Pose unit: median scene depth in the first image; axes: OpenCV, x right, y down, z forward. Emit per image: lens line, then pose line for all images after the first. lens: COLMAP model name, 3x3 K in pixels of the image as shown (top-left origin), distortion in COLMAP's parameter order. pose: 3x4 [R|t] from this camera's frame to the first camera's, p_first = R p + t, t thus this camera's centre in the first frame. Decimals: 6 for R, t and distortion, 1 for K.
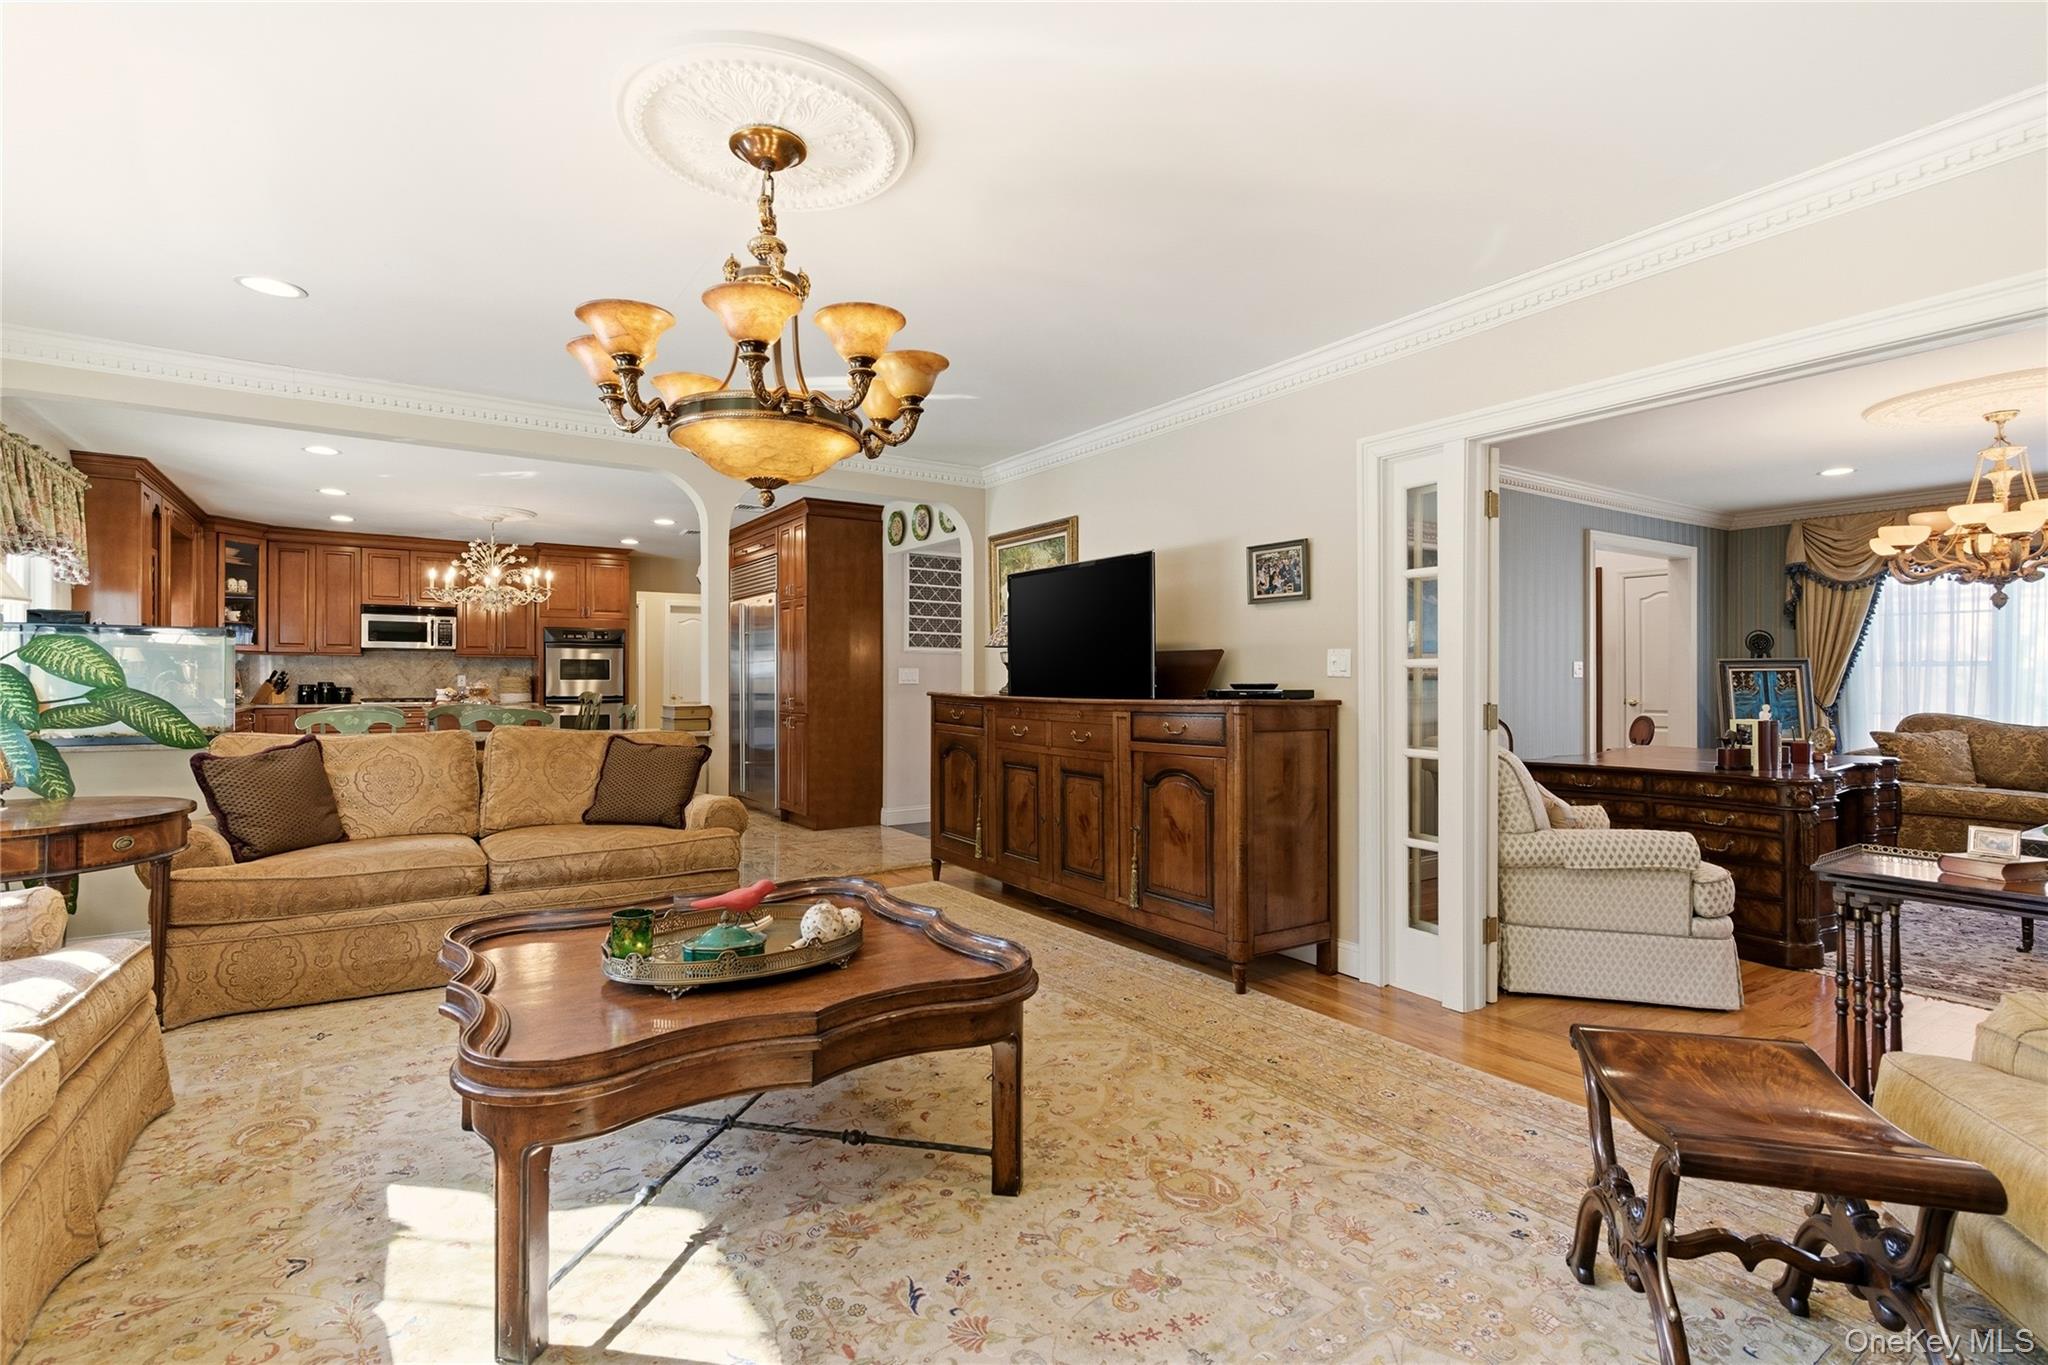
lens RADIAL K [[943.2, 0, 1019.5], [0, 943.2, 675.9], [0, 0, 1]] dist [0.004286, -0.002016]
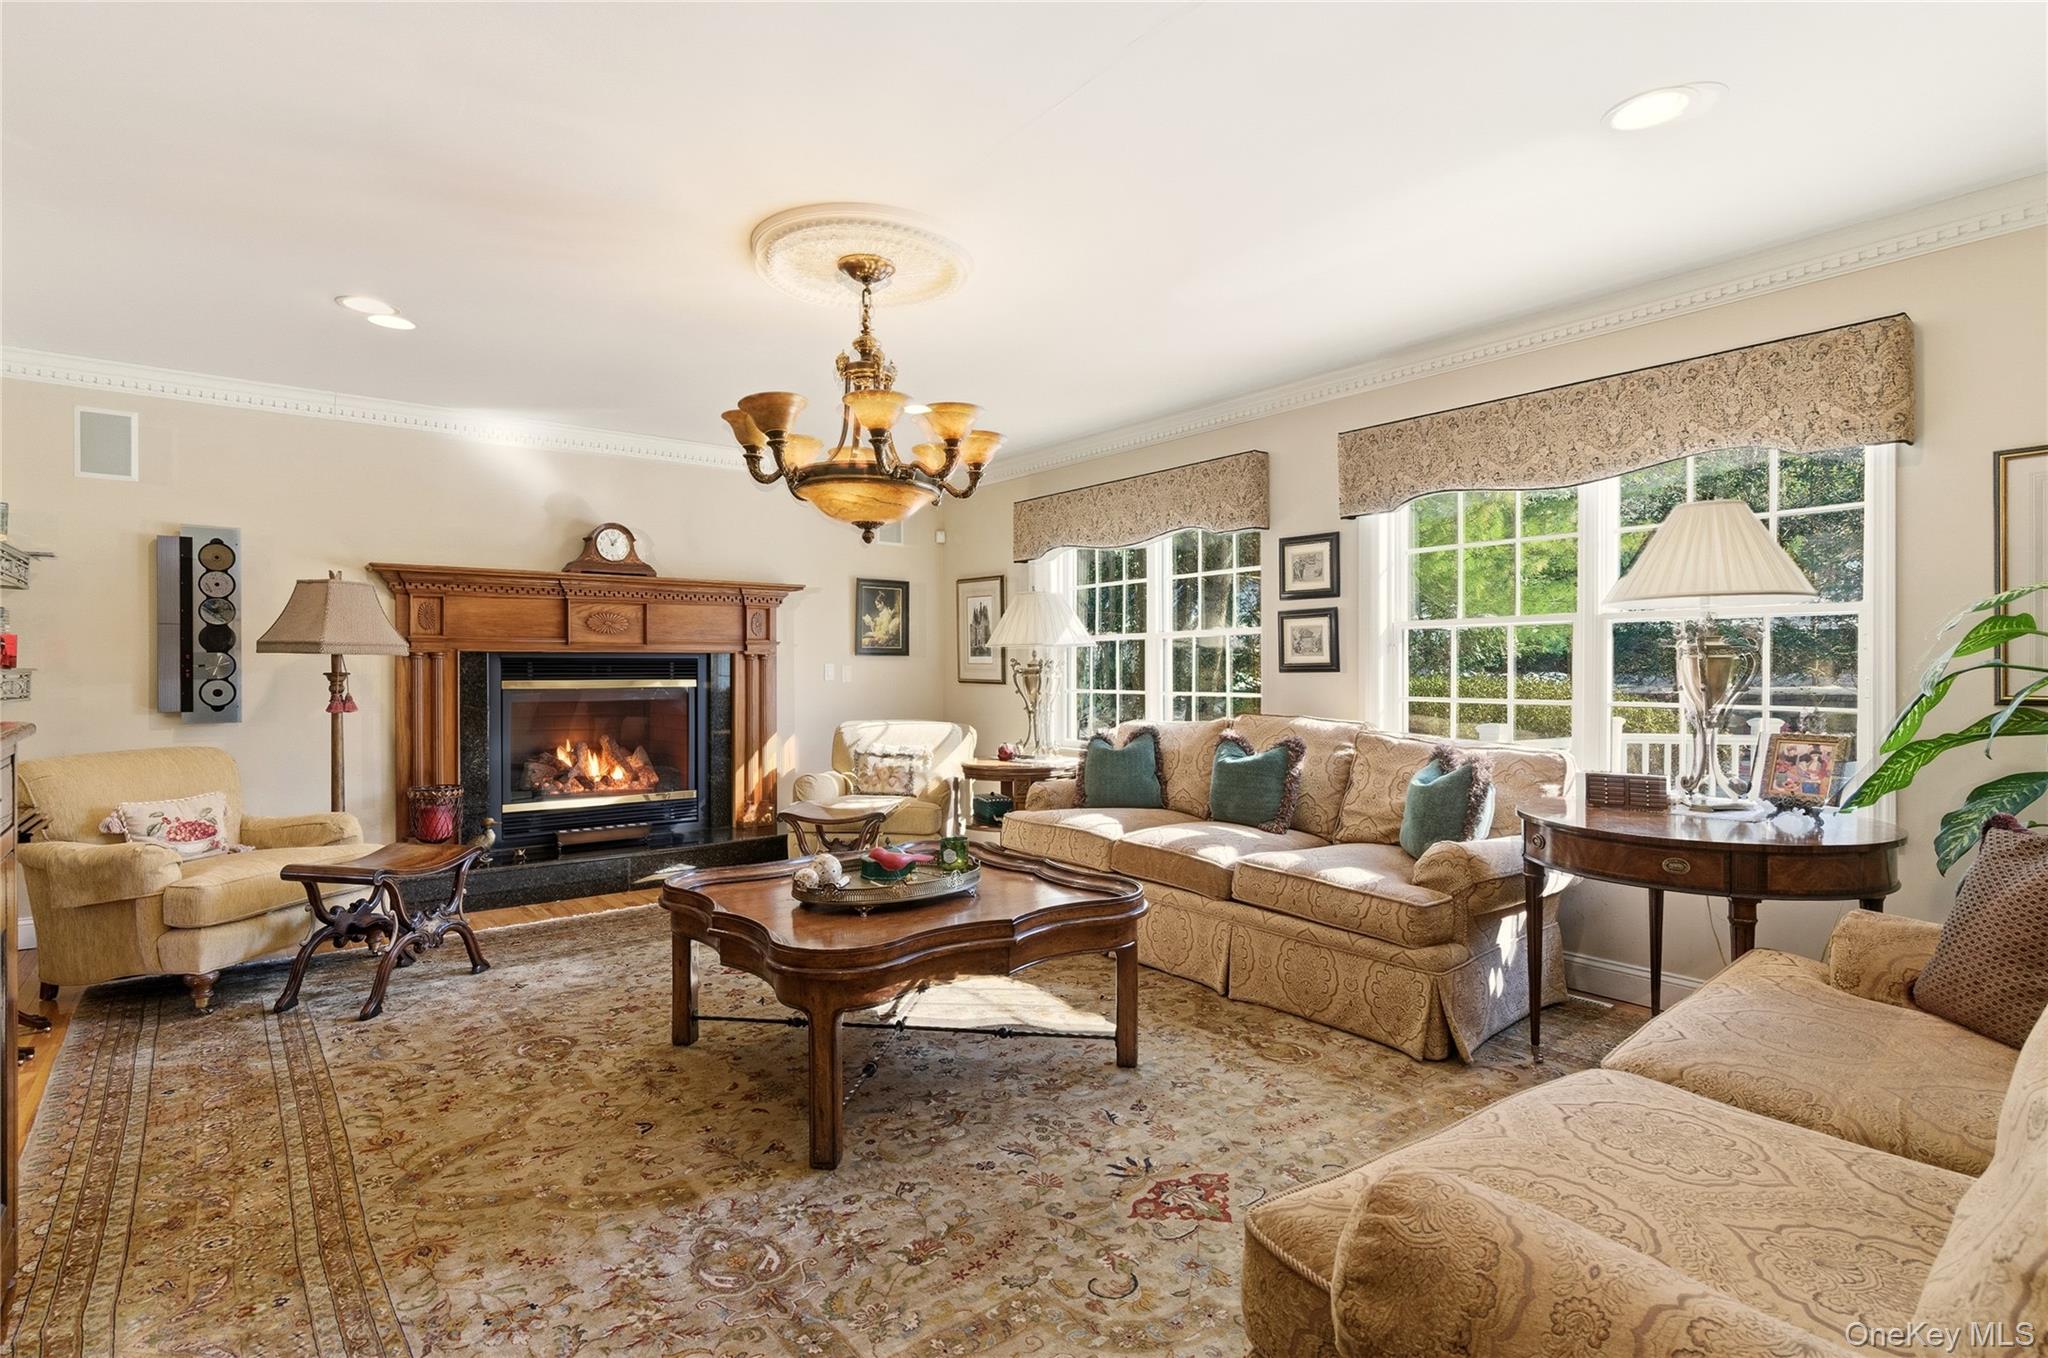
lens RADIAL K [[1011.2, 0, 1001.4], [0, 1011.2, 669.9], [0, 0, 1]] dist [0.000545, -0.000269]
pose [[-0.998491, -0.003953, -0.054764, -0.273758], [-0.003846, 0.999990, -0.002055, -0.000692], [0.054772, -0.001841, -0.998497, 1.753079]]
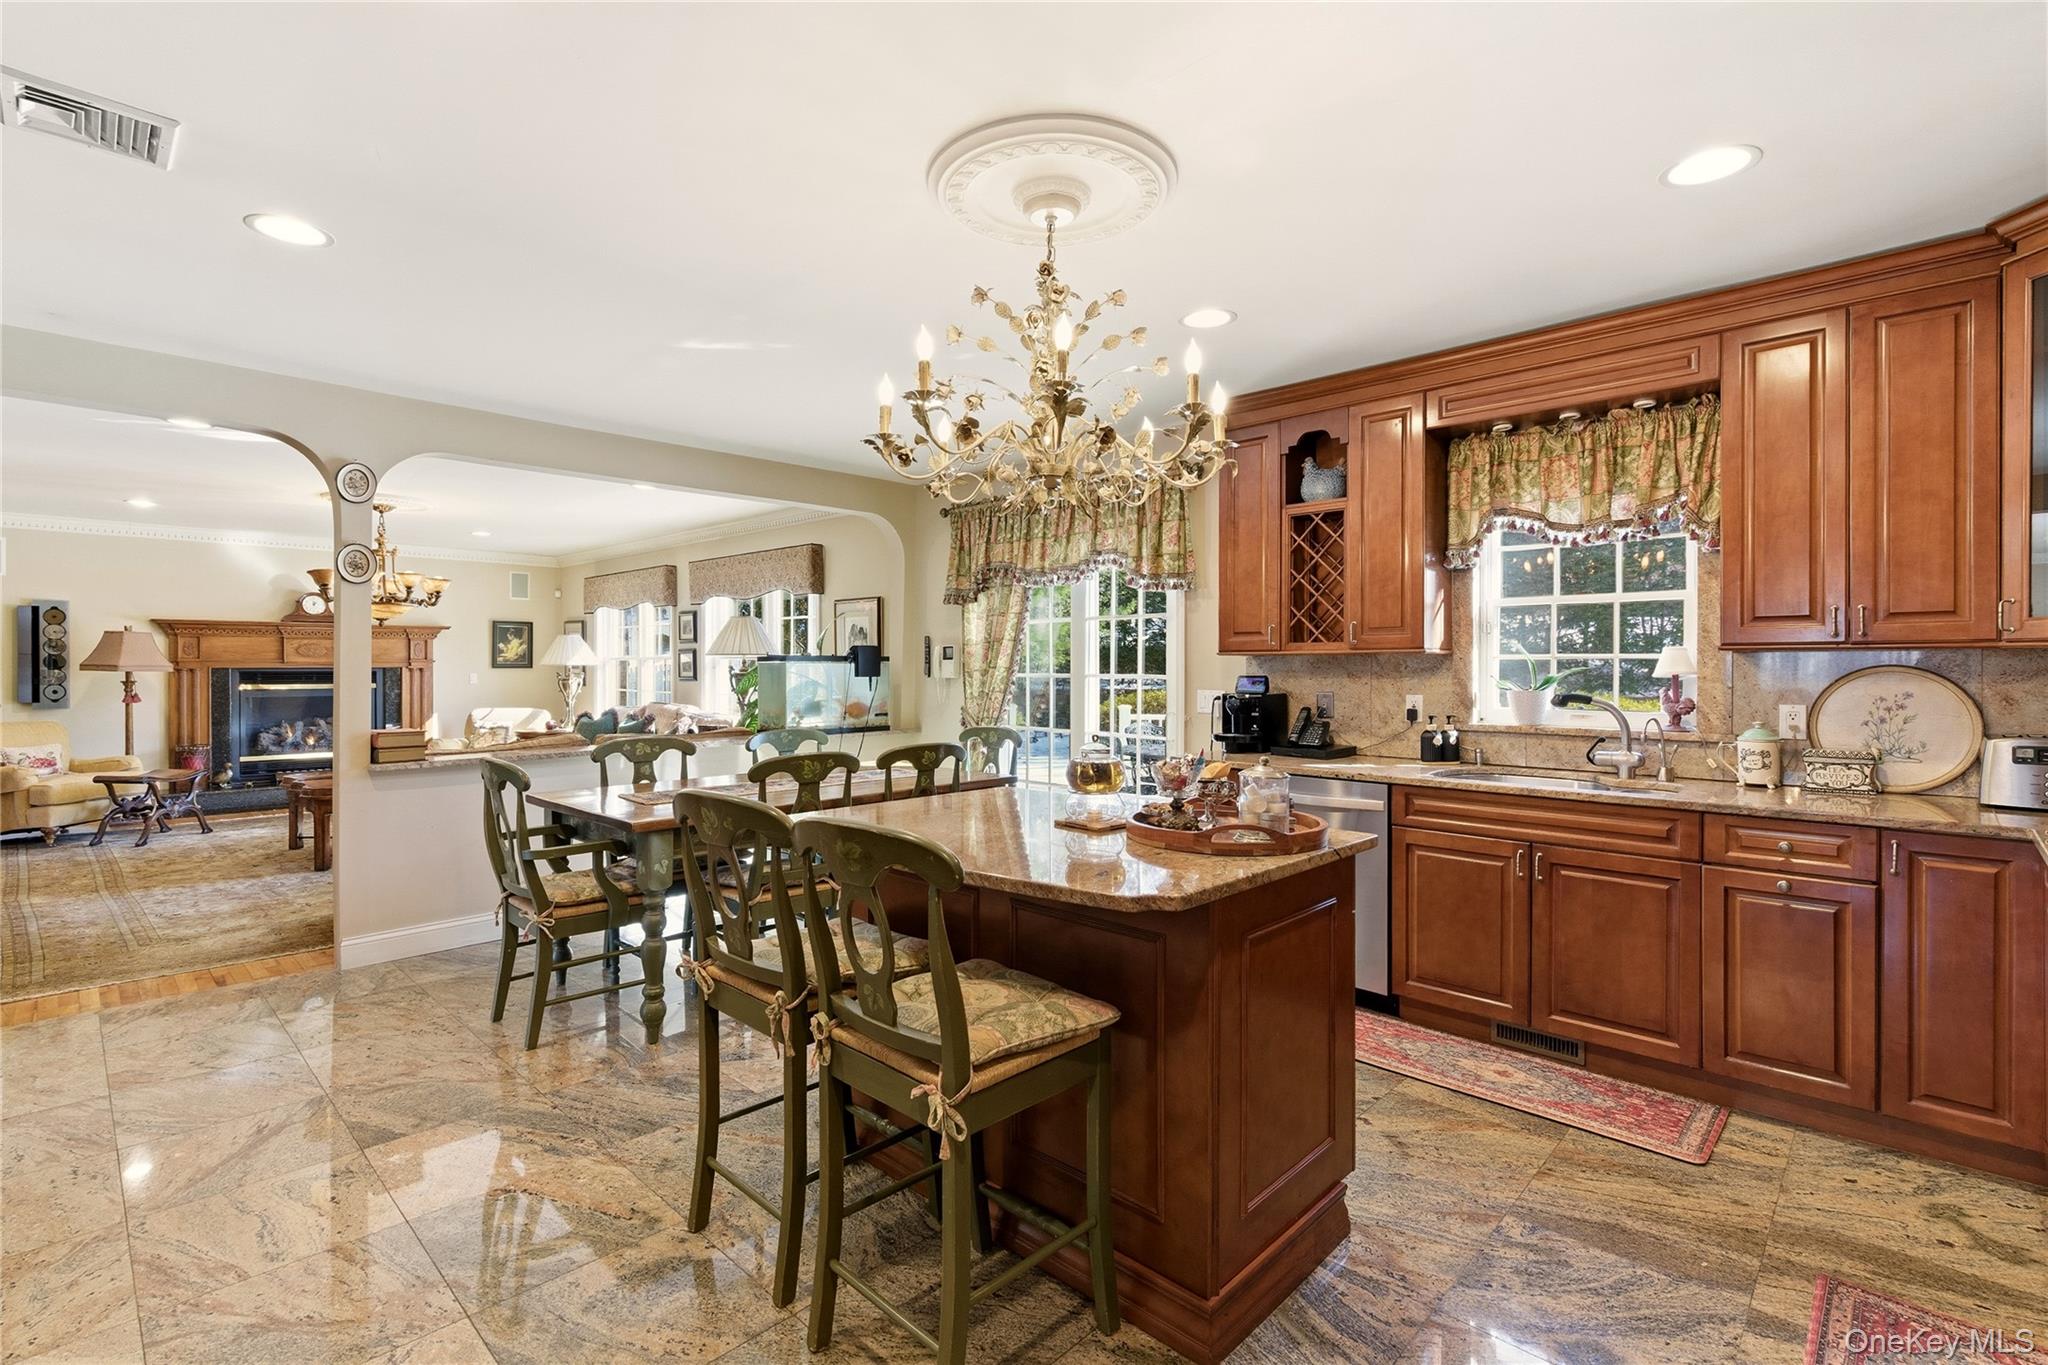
lens RADIAL K [[943.2, 0, 1000.0], [0, 943.2, 667.1], [0, 0, 1]] dist [0.004286, -0.002016]
pose [[-0.980764, -0.006922, -0.195077, -1.158132], [-0.006399, 0.999974, -0.003312, -0.038881], [0.195094, -0.002000, -0.980782, 3.128943]]
